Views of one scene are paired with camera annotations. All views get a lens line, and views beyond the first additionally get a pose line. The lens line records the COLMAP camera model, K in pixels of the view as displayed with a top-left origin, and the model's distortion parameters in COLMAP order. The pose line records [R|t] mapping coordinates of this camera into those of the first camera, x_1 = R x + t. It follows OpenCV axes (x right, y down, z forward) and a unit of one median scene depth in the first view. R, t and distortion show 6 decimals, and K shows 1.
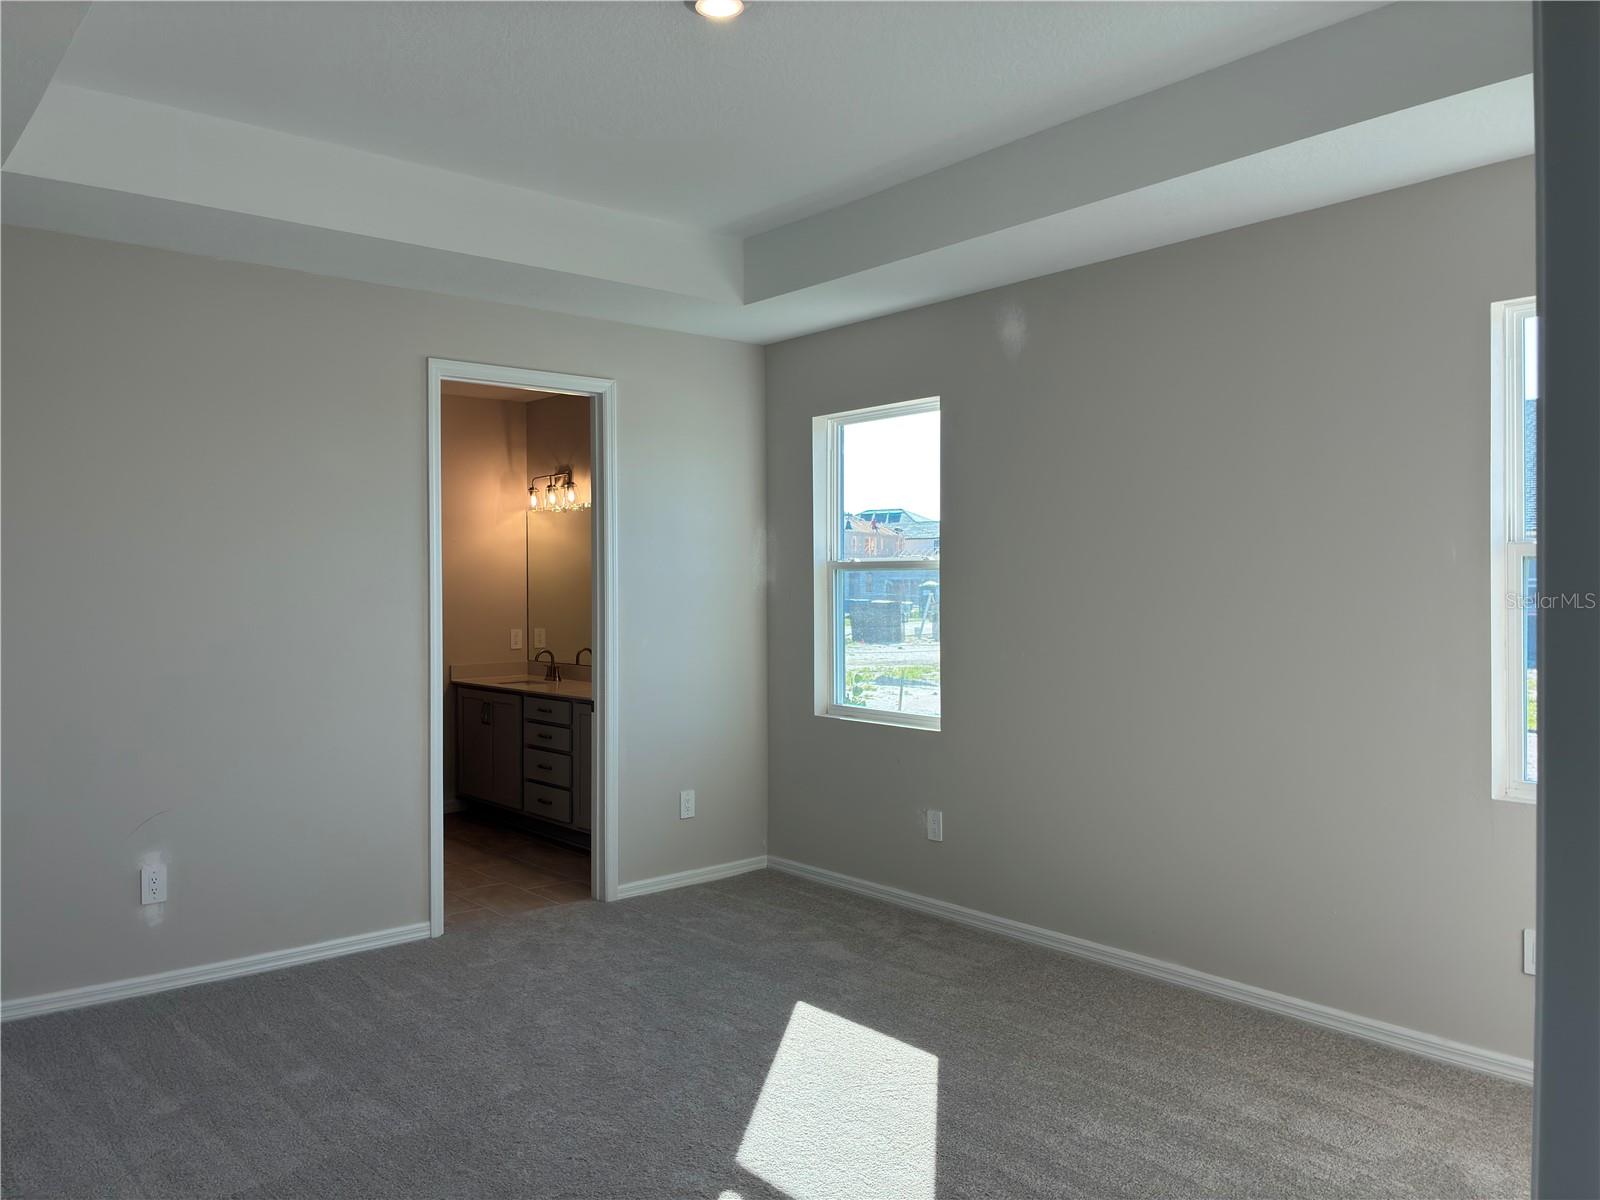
lens RADIAL K [[1208.8, 0, 810.1], [0, 1208.8, 594.9], [0, 0, 1]] dist [-0.007550, -0.016950]
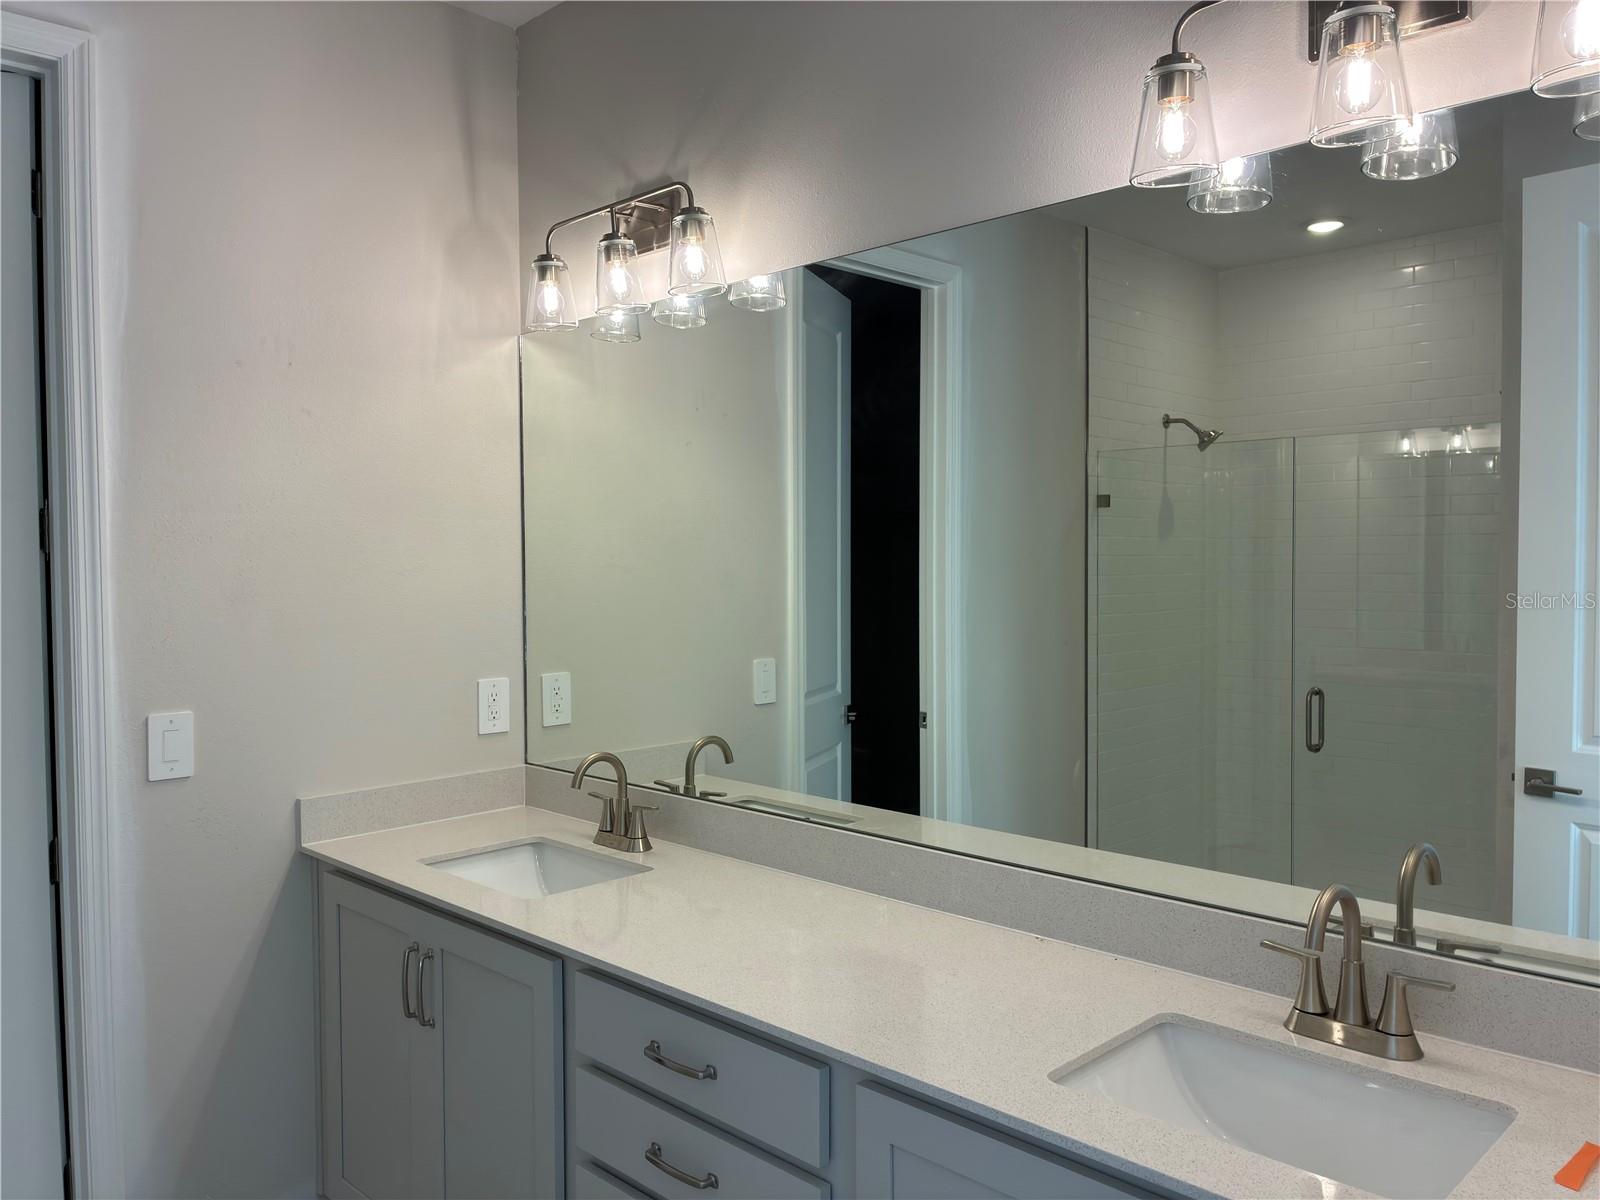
lens RADIAL K [[1208.8, 0, 790.1], [0, 1208.8, 596.2], [0, 0, 1]] dist [-0.007550, -0.016950]
pose [[0.997611, -0.005573, 0.068858, -0.187430], [0.004357, 0.999832, 0.017806, -0.001106], [-0.068946, -0.017464, 0.997468, 0.667086]]
